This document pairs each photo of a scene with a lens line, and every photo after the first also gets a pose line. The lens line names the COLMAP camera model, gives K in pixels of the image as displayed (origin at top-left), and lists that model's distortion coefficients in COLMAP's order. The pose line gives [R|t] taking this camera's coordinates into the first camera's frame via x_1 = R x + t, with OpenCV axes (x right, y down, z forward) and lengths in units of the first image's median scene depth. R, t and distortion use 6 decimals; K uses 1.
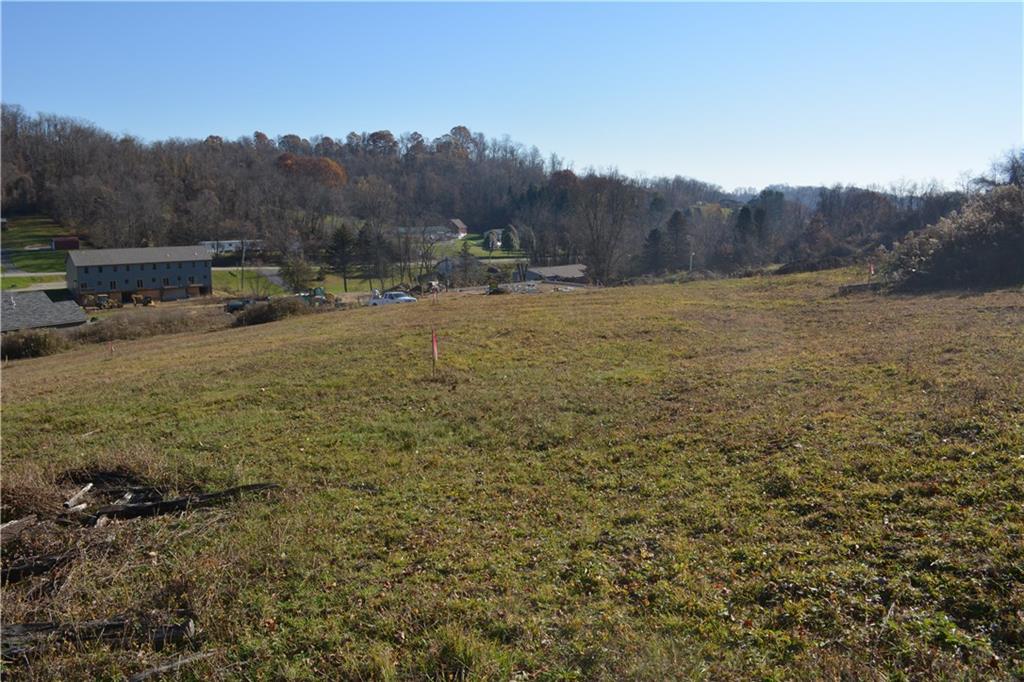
lens RADIAL K [[801.2, 0, 510.7], [0, 801.2, 346.2], [0, 0, 1]] dist [-0.075085, 0.001468]
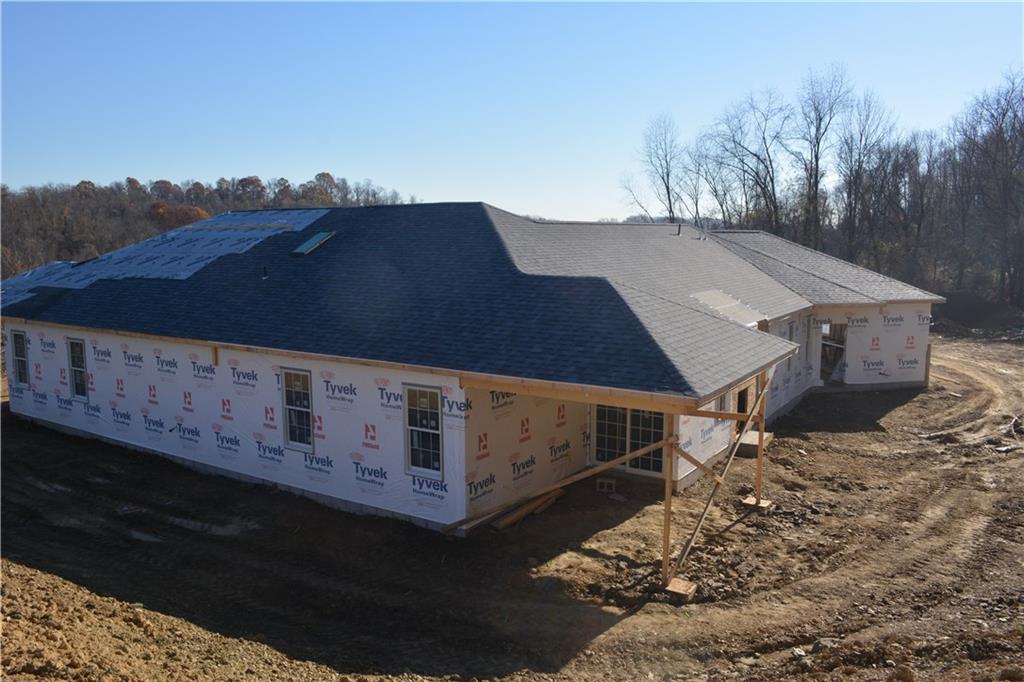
lens RADIAL K [[801.2, 0, 510.1], [0, 801.2, 339.2], [0, 0, 1]] dist [-0.075085, 0.001468]
pose [[0.989291, -0.028274, 0.143195, 0.025744], [0.034375, 0.998596, -0.040316, 0.002655], [-0.141854, 0.044806, 0.988873, -0.096691]]
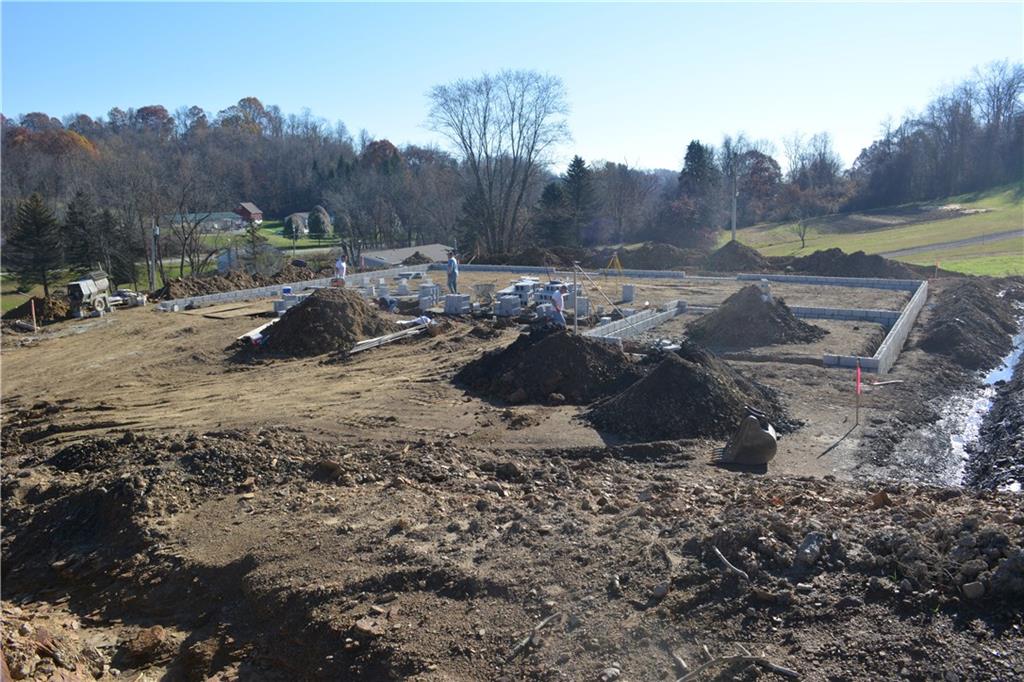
lens RADIAL K [[801.2, 0, 510.8], [0, 801.2, 339.4], [0, 0, 1]] dist [-0.075085, 0.001468]
pose [[0.971506, -0.068737, 0.226828, -0.002295], [0.068799, 0.997601, 0.007643, -0.009710], [-0.226809, 0.008180, 0.973905, 0.130660]]
